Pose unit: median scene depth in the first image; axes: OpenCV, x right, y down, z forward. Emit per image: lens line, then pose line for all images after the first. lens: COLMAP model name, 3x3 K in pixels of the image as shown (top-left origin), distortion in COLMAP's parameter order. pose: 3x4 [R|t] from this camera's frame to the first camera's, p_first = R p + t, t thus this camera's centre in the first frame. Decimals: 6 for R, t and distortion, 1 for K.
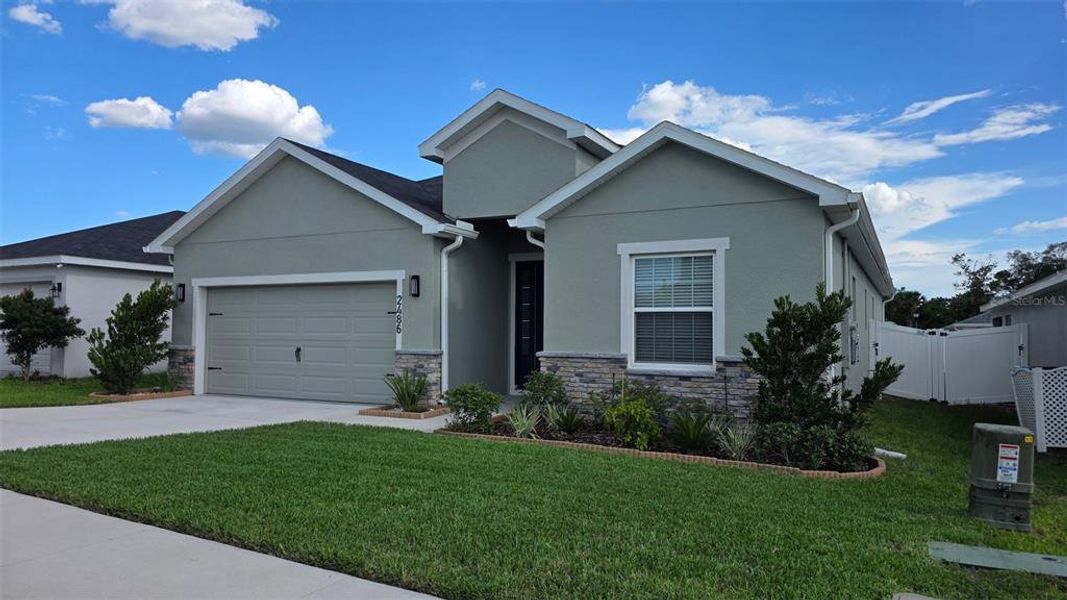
lens RADIAL K [[715.4, 0, 535.4], [0, 715.4, 329.5], [0, 0, 1]] dist [-0.001943, 0.038443]
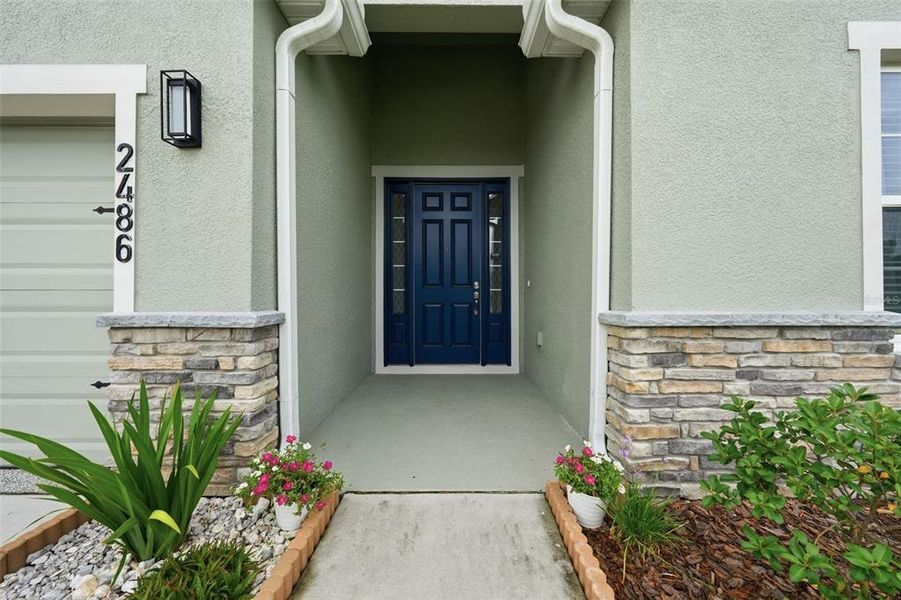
lens RADIAL K [[318.3, 0, 455.9], [0, 318.3, 296.4], [0, 0, 1]] dist [-0.001029, -0.000056]
pose [[0.883844, -0.002009, 0.467778, -0.129447], [0.002646, 0.999996, -0.000705, 0.021059], [-0.467775, 0.001861, 0.883846, 0.826773]]
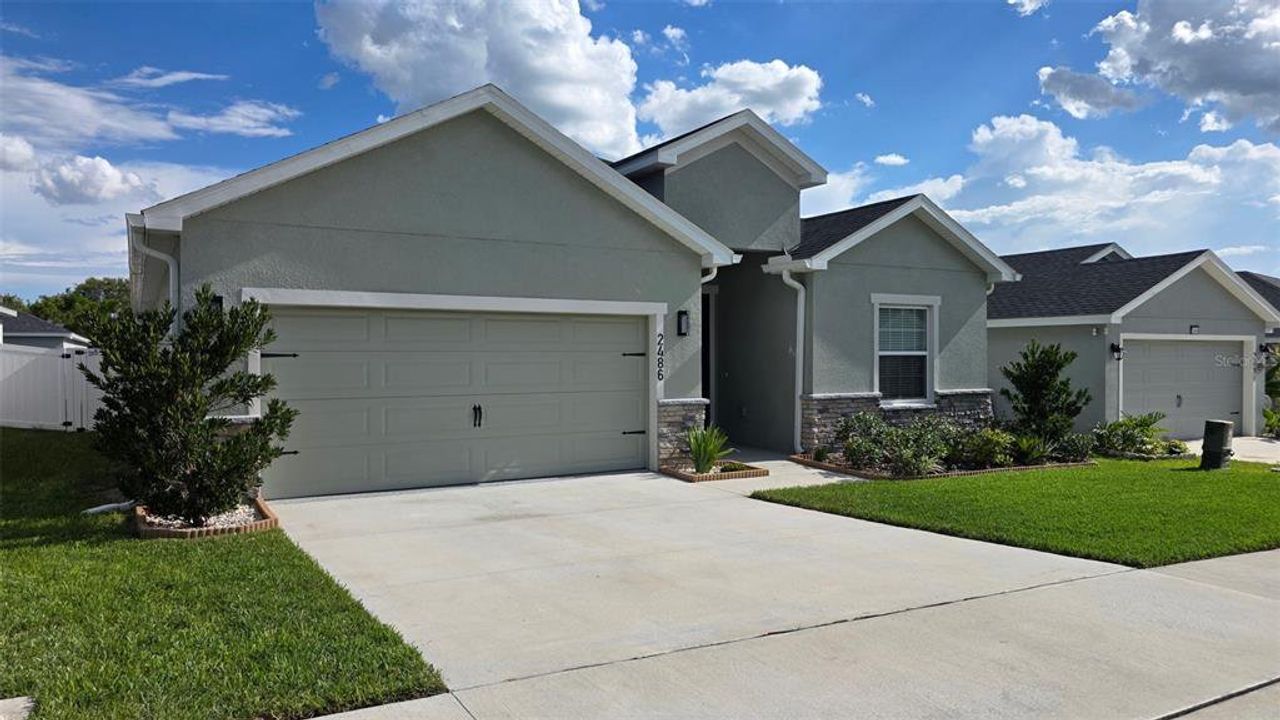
lens RADIAL K [[882.7, 0, 640.0], [0, 882.7, 360.0], [0, 0, 1]] dist [-0.001295, -0.002309]
pose [[0.537056, -0.013199, 0.843444, -1.066007], [0.002325, 0.999897, 0.014167, -0.032776], [-0.843544, -0.005648, 0.537031, 0.496231]]
